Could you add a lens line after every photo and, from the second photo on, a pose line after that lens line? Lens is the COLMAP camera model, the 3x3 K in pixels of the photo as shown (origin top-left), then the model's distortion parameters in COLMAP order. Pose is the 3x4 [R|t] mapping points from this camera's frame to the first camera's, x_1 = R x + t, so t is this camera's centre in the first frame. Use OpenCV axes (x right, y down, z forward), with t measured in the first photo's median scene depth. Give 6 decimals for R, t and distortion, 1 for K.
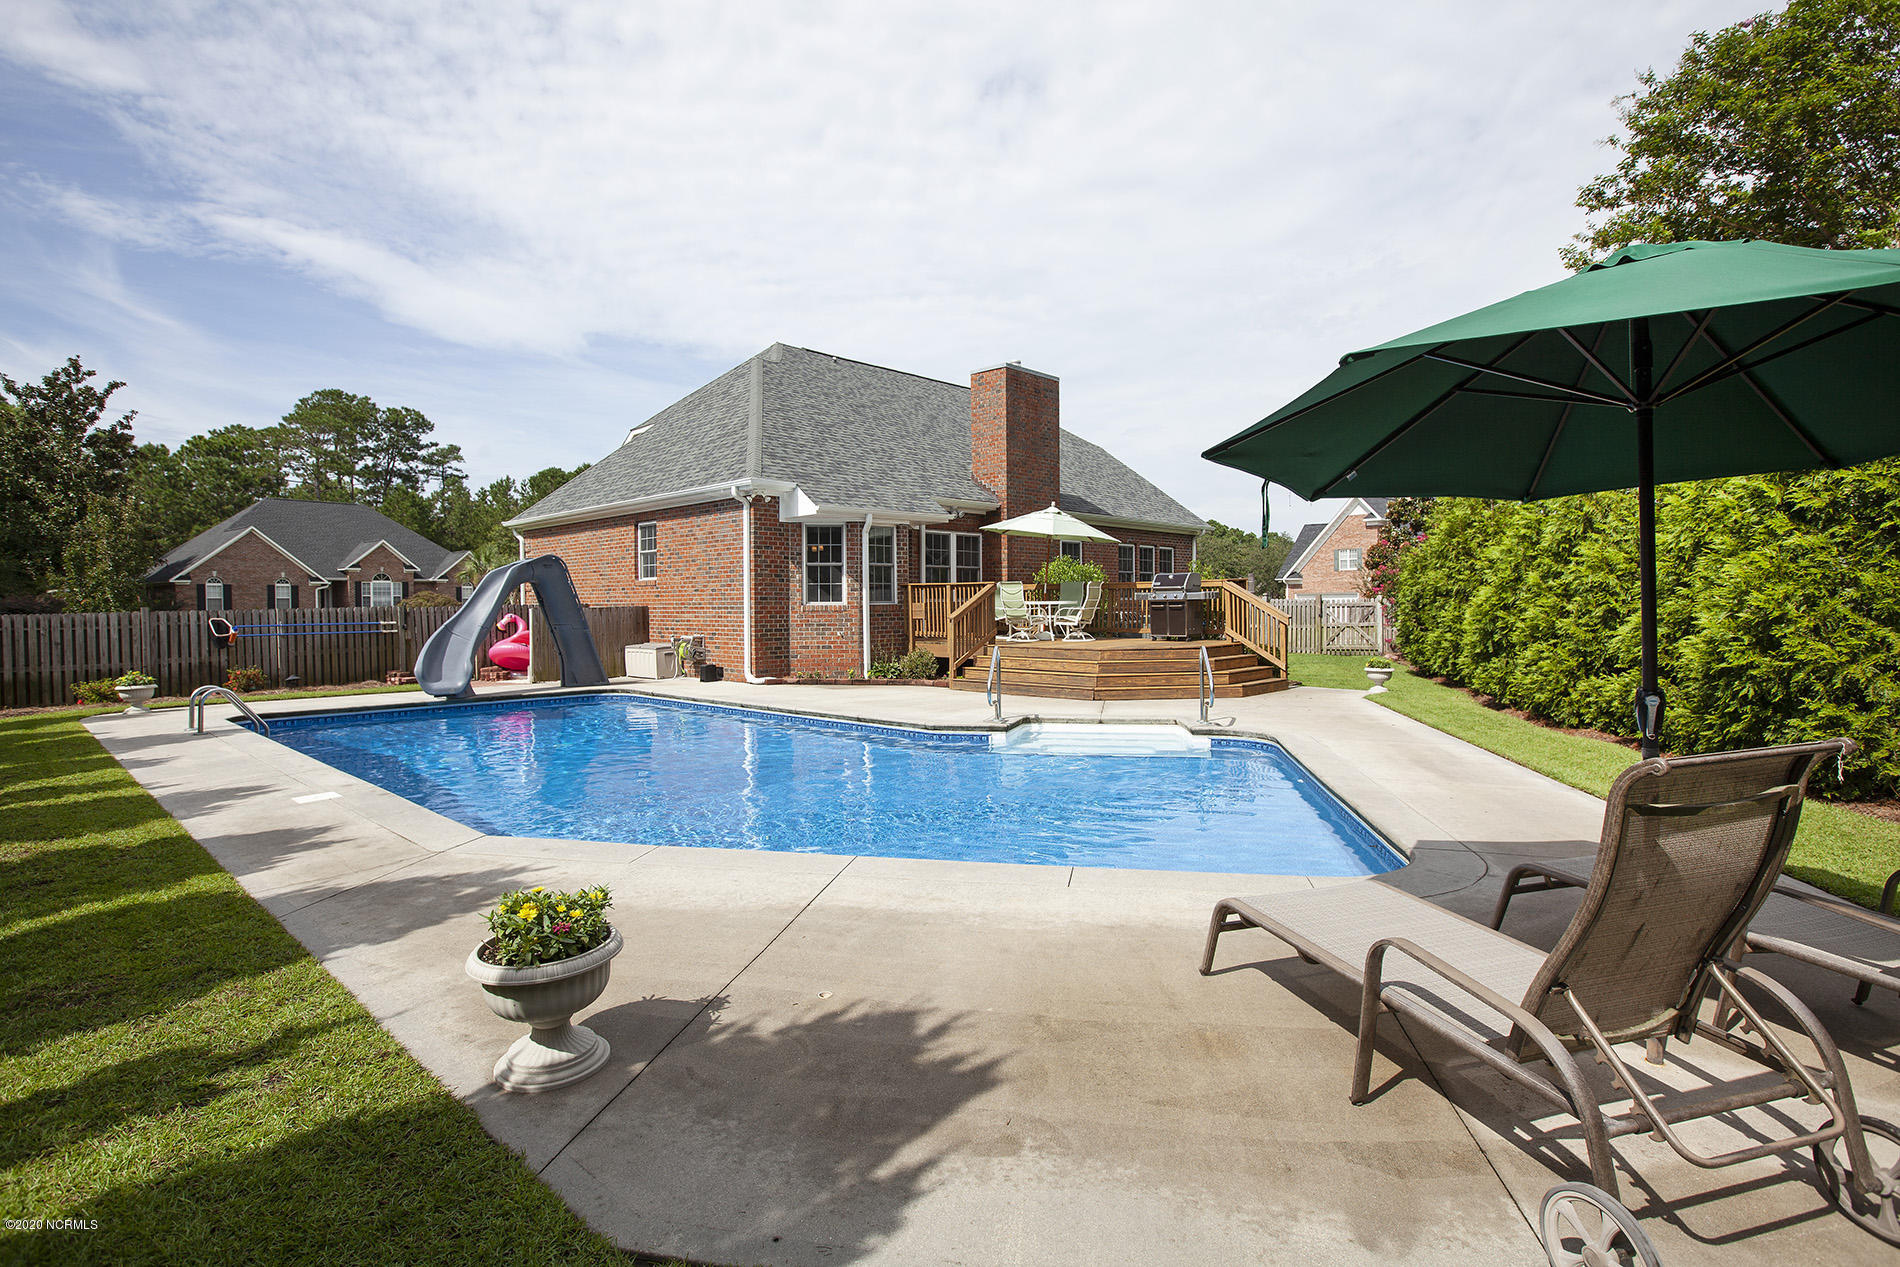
lens RADIAL K [[925.5, 0, 947.3], [0, 925.5, 630.0], [0, 0, 1]] dist [-0.055219, 0.031160]
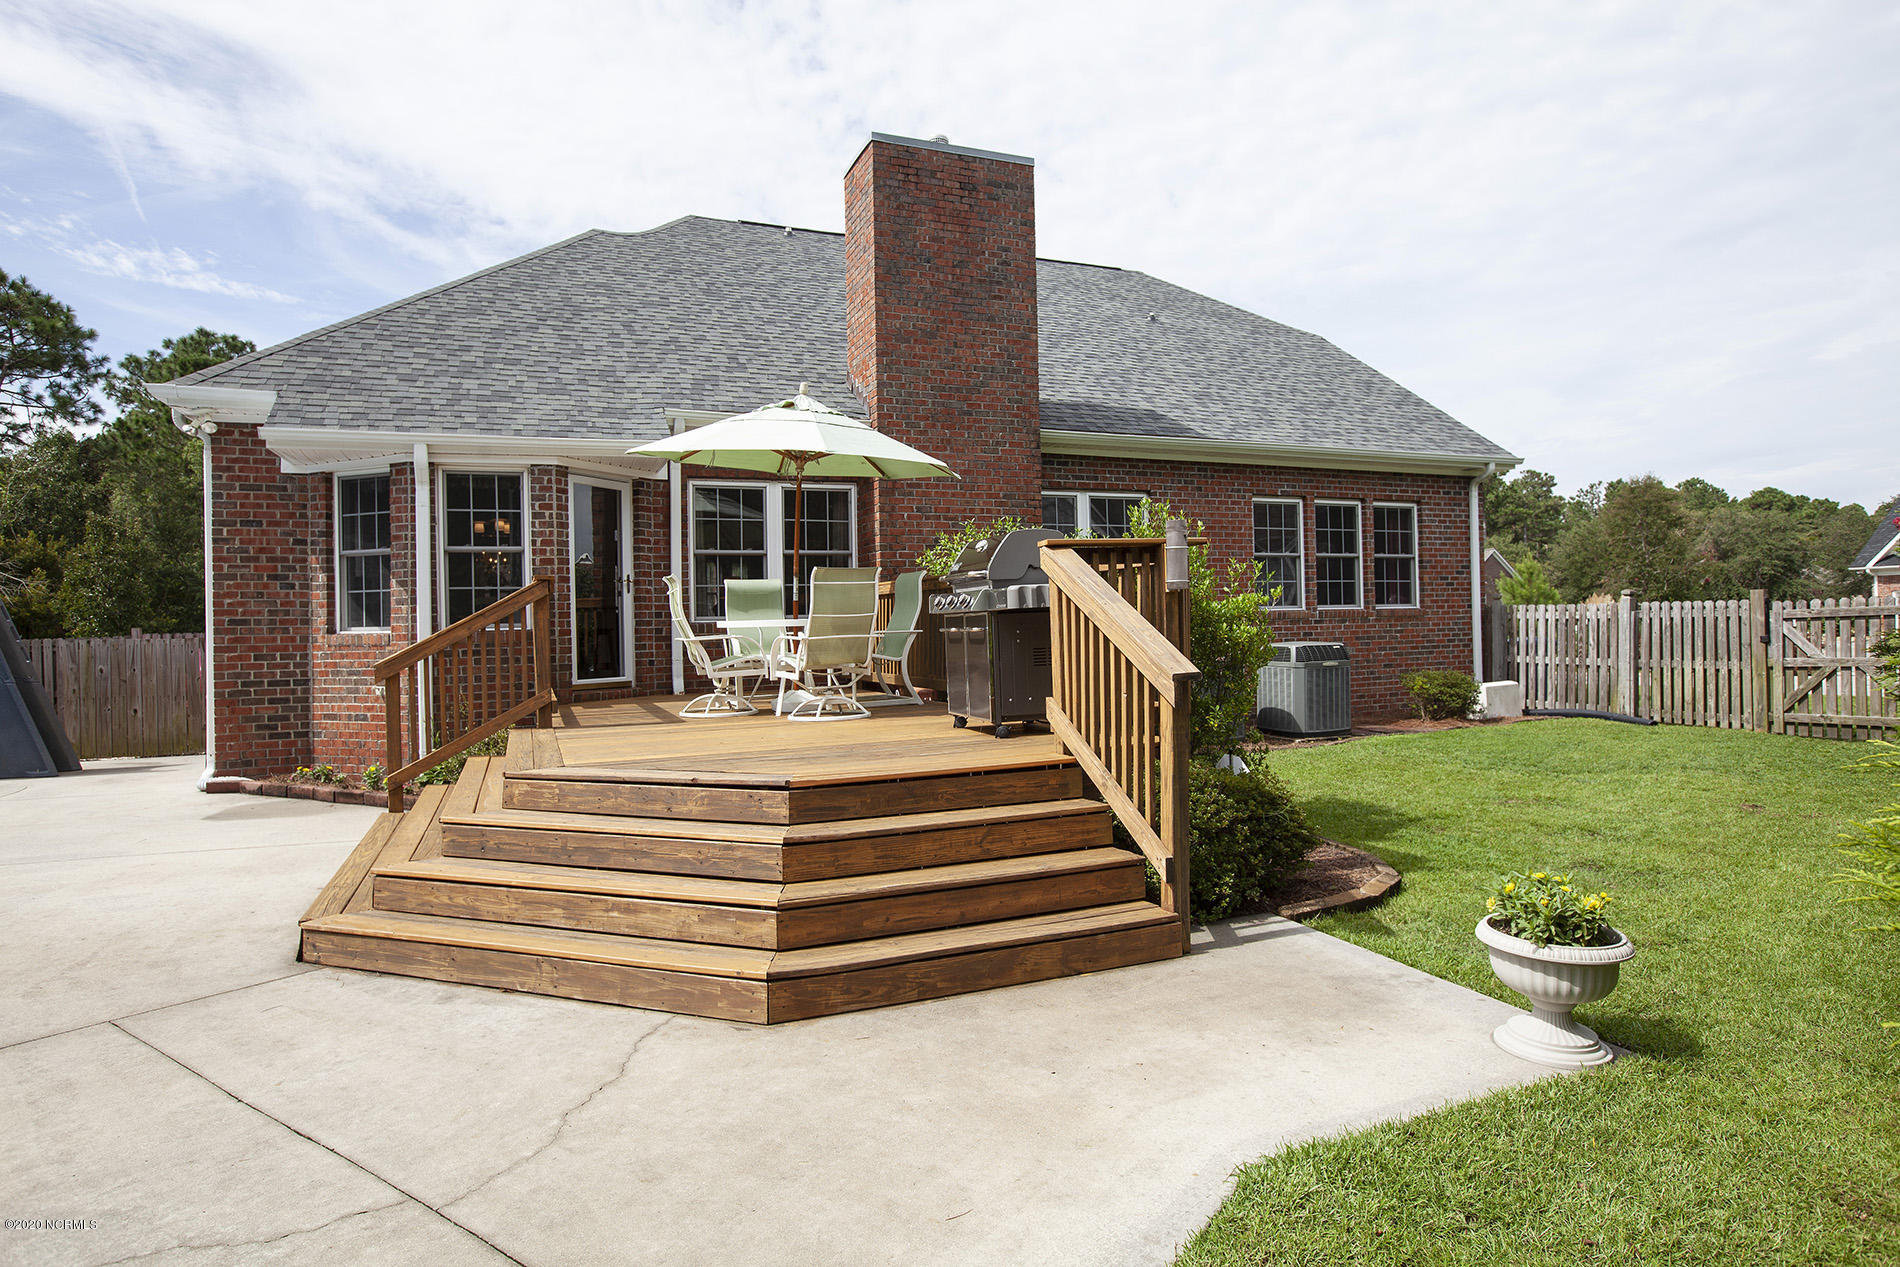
lens RADIAL K [[1025.7, 0, 946.9], [0, 1025.7, 615.8], [0, 0, 1]] dist [-0.056070, 0.044152]
pose [[0.908725, -0.014400, -0.417147, 0.381750], [0.001368, 0.999502, -0.031524, -0.018818], [0.417393, 0.028076, 0.908292, 0.631742]]
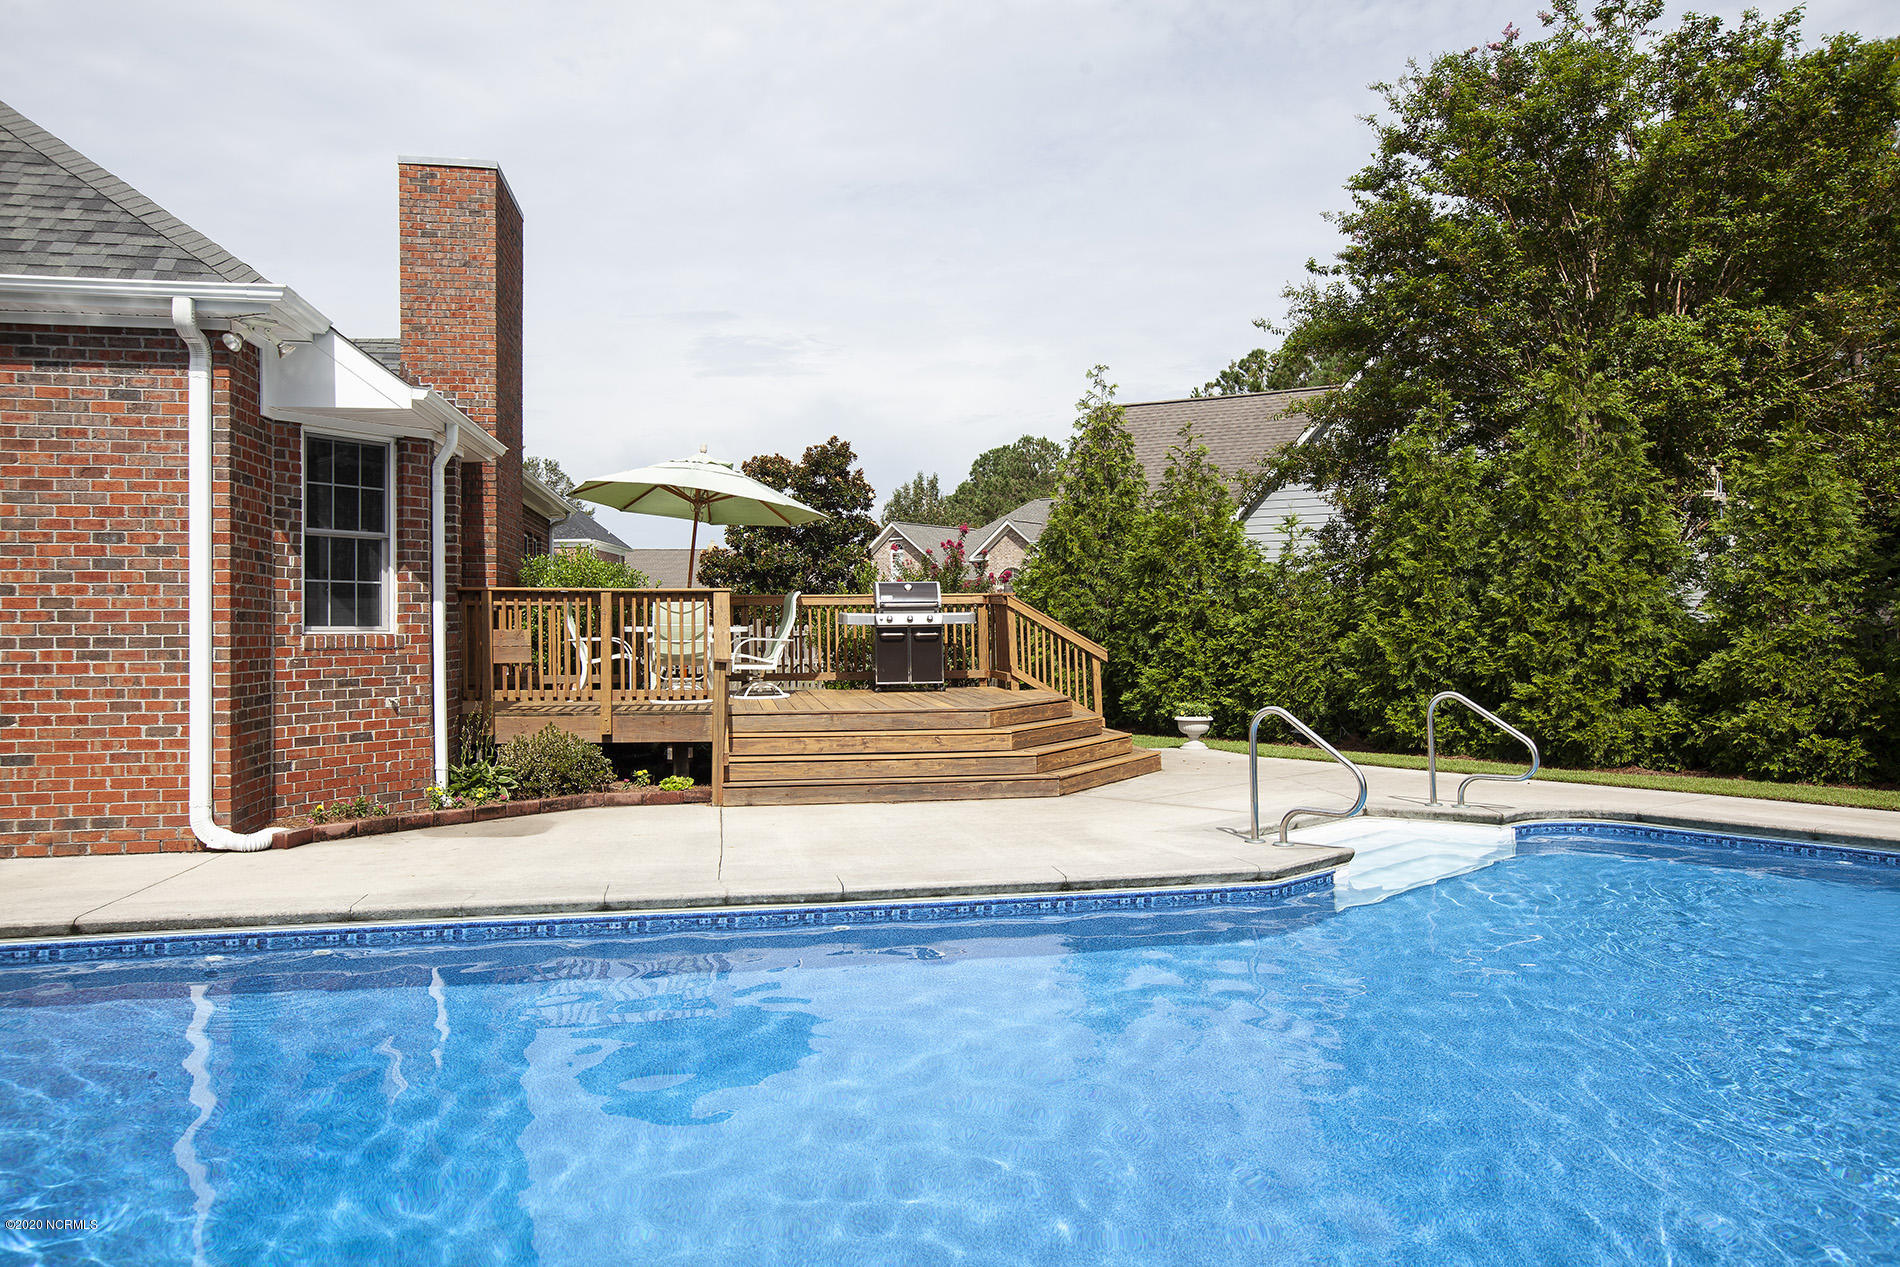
lens RADIAL K [[1302.3, 0, 950.0], [0, 1302.3, 633.5], [0, 0, 1]] dist [-0.052014, 0.081129]
pose [[0.595616, -0.000930, 0.803269, -0.430465], [0.024112, 0.999569, -0.016721, -0.011429], [-0.802908, 0.029328, 0.595382, 0.449385]]
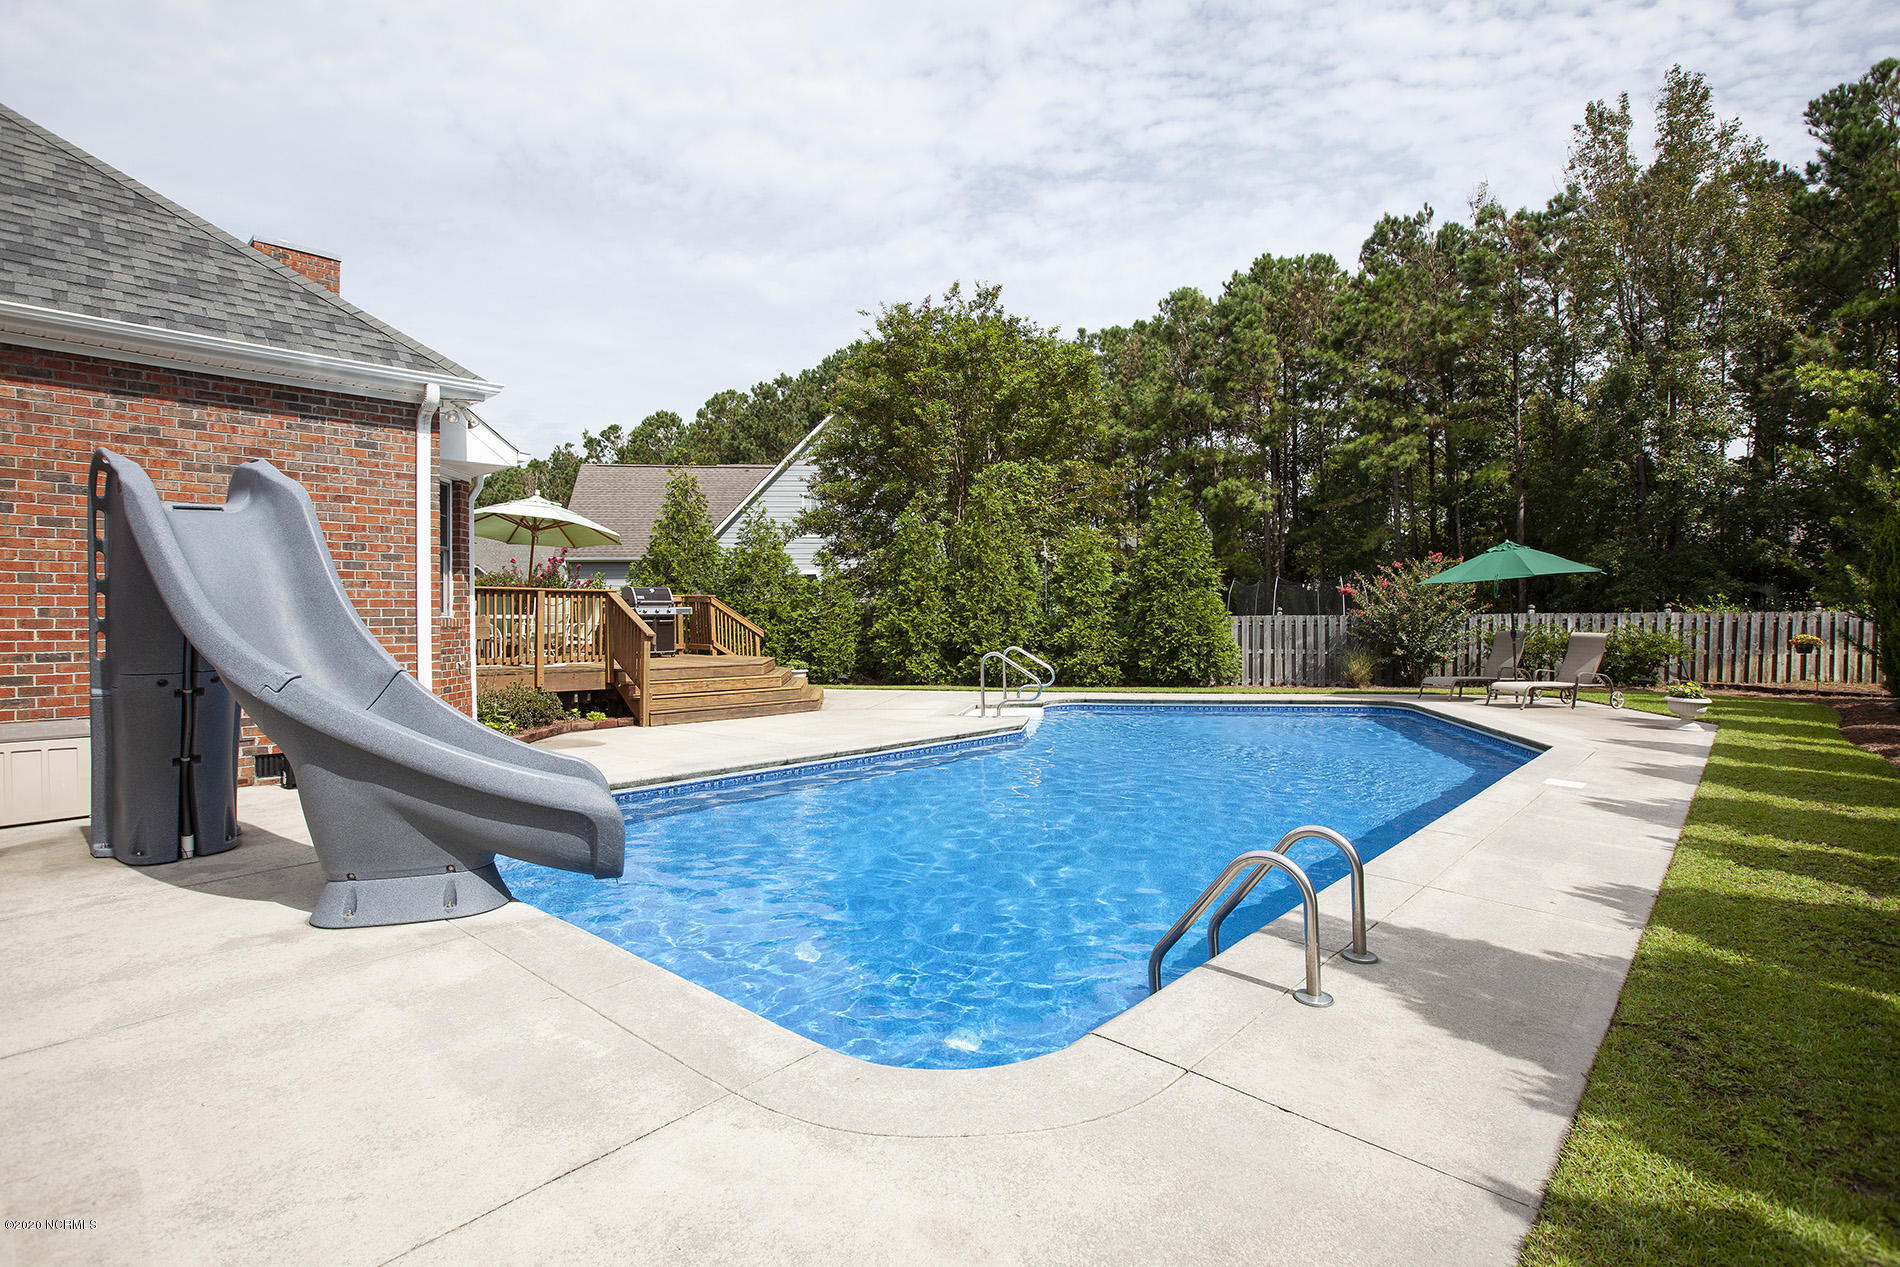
lens RADIAL K [[925.5, 0, 947.3], [0, 925.5, 630.0], [0, 0, 1]] dist [-0.055219, 0.031160]
pose [[-0.009805, -0.005841, 0.999935, -0.703115], [0.032275, 0.999460, 0.006154, -0.012607], [-0.999431, 0.032333, -0.009611, 0.686507]]
